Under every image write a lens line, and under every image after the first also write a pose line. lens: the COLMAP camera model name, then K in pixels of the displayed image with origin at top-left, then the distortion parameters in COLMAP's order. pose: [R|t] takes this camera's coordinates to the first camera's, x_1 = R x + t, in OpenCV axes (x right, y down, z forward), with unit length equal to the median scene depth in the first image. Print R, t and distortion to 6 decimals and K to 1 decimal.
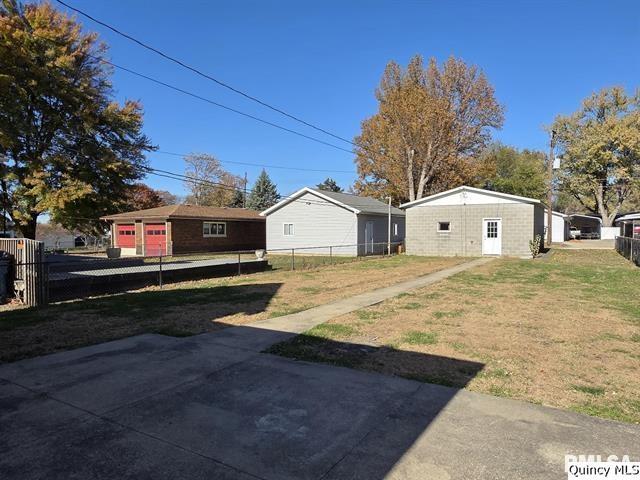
lens RADIAL K [[415.2, 0, 331.7], [0, 415.2, 246.0], [0, 0, 1]] dist [0.005130, 0.000239]
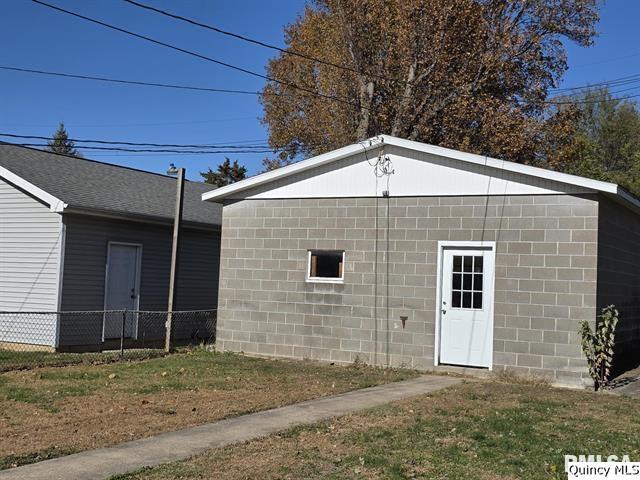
lens RADIAL K [[827.5, 0, 320.0], [0, 827.5, 240.0], [0, 0, 1]] dist [0.092048, -0.019643]
pose [[0.998795, 0.045216, 0.019099, 0.226848], [-0.043391, 0.995257, -0.087073, -0.010407], [-0.022945, 0.086139, 0.996019, 0.342350]]
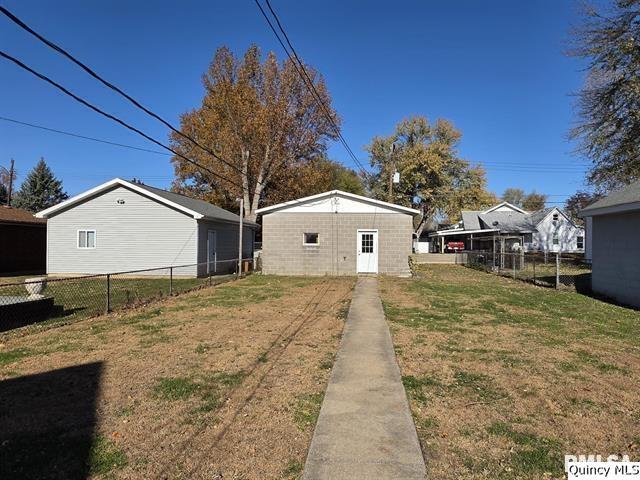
lens RADIAL K [[415.2, 0, 331.7], [0, 415.2, 246.0], [0, 0, 1]] dist [0.005130, 0.000239]
pose [[0.900700, 0.009004, 0.434347, -0.040490], [0.003591, 0.999597, -0.028169, -0.008727], [-0.434426, 0.026931, 0.900305, 0.227503]]
